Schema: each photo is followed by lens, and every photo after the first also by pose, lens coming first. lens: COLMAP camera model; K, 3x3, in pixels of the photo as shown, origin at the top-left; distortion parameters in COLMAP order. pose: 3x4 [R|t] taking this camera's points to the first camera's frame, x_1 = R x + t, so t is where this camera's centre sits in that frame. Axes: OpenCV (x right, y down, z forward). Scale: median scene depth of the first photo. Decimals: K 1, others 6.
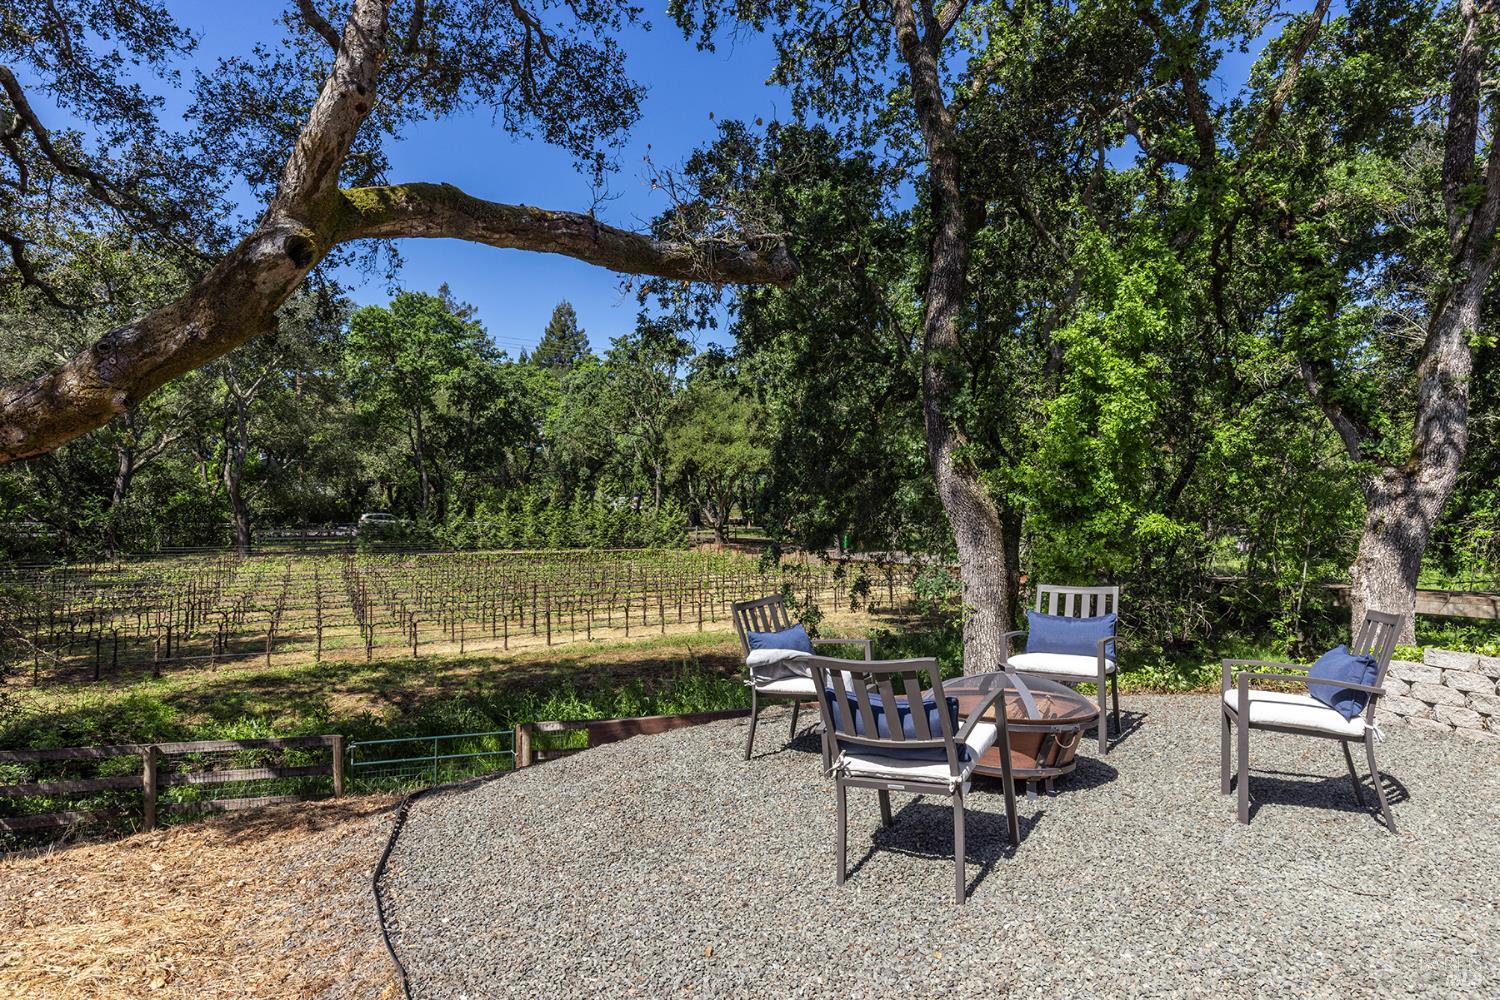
lens RADIAL K [[901.9, 0, 759.1], [0, 901.9, 497.4], [0, 0, 1]] dist [0.004992, -0.001587]
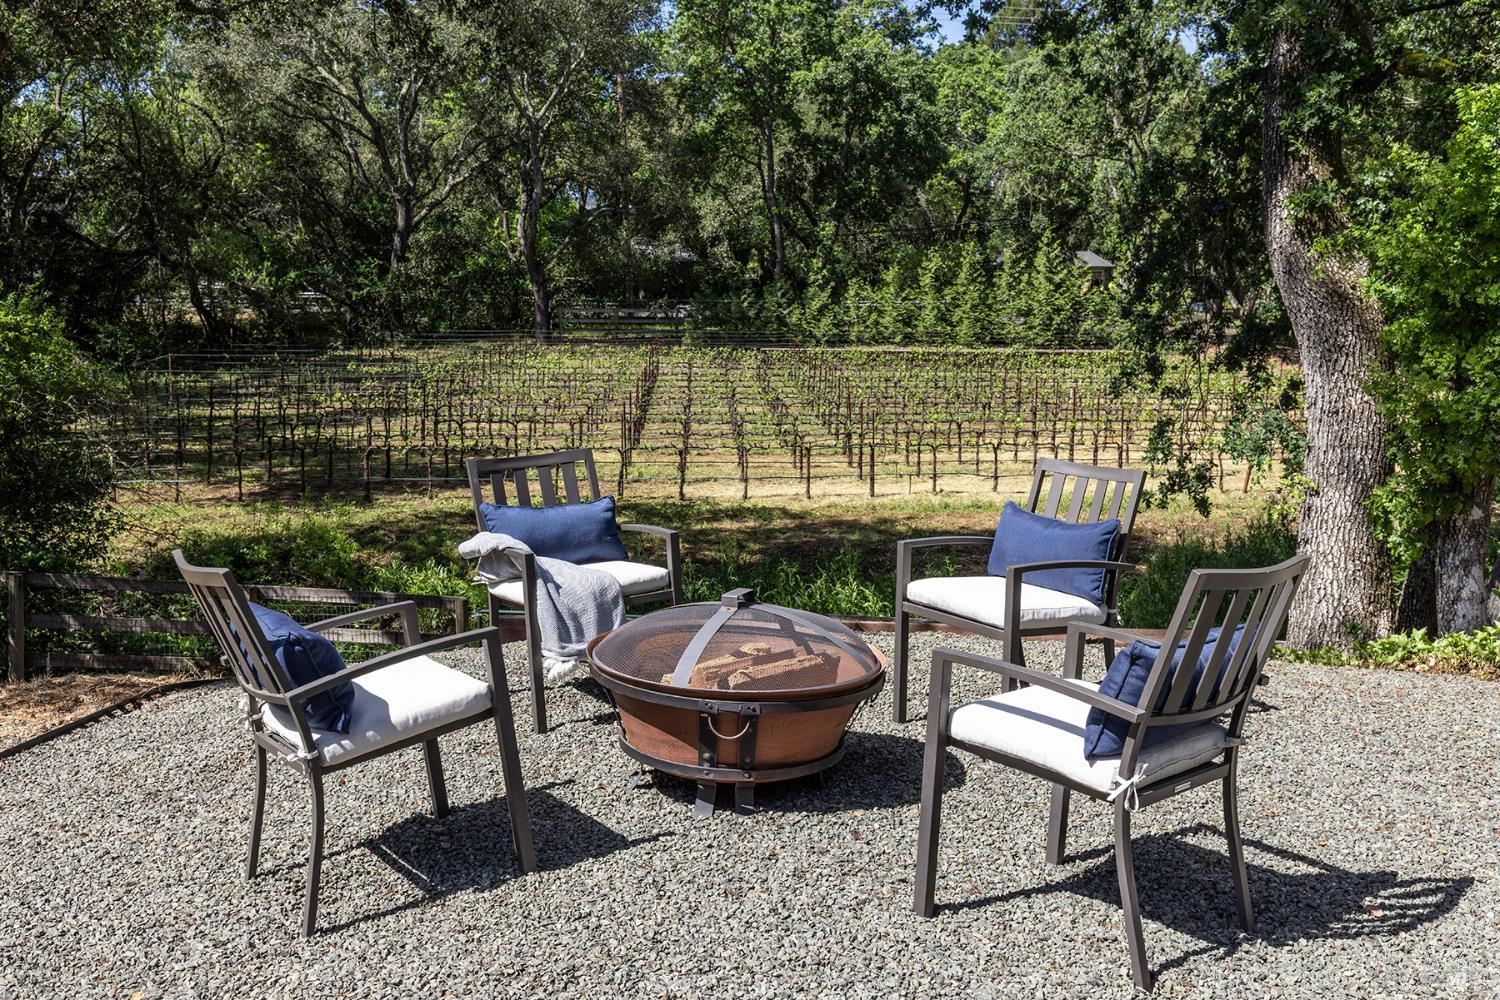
lens RADIAL K [[1433.5, 0, 744.9], [0, 1433.5, 500.5], [0, 0, 1]] dist [0.013535, 0.000000]
pose [[0.911808, 0.071803, -0.404290, 0.049679], [-0.004312, 0.986212, 0.165430, -0.002139], [0.410594, -0.149098, 0.899546, 0.012737]]
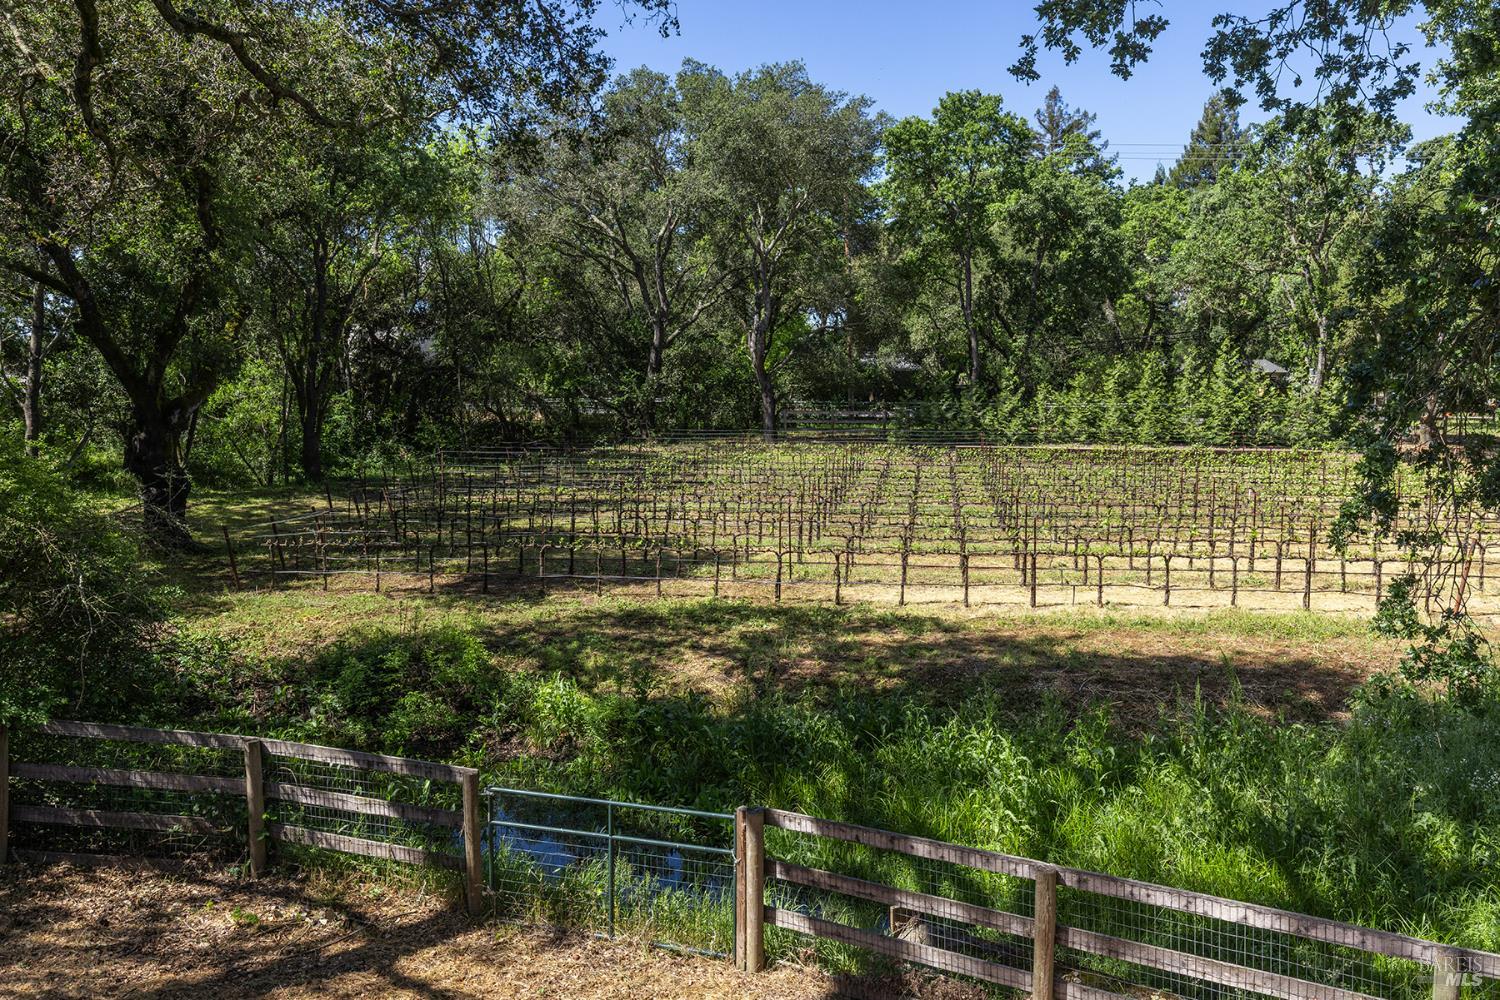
lens RADIAL K [[1123.8, 0, 753.8], [0, 1123.8, 499.8], [0, 0, 1]] dist [0.015130, 0.004500]
pose [[0.818145, 0.062262, -0.571631, 0.026071], [0.003909, 0.993495, 0.113807, -0.000731], [0.574998, -0.095345, 0.812580, 0.120149]]
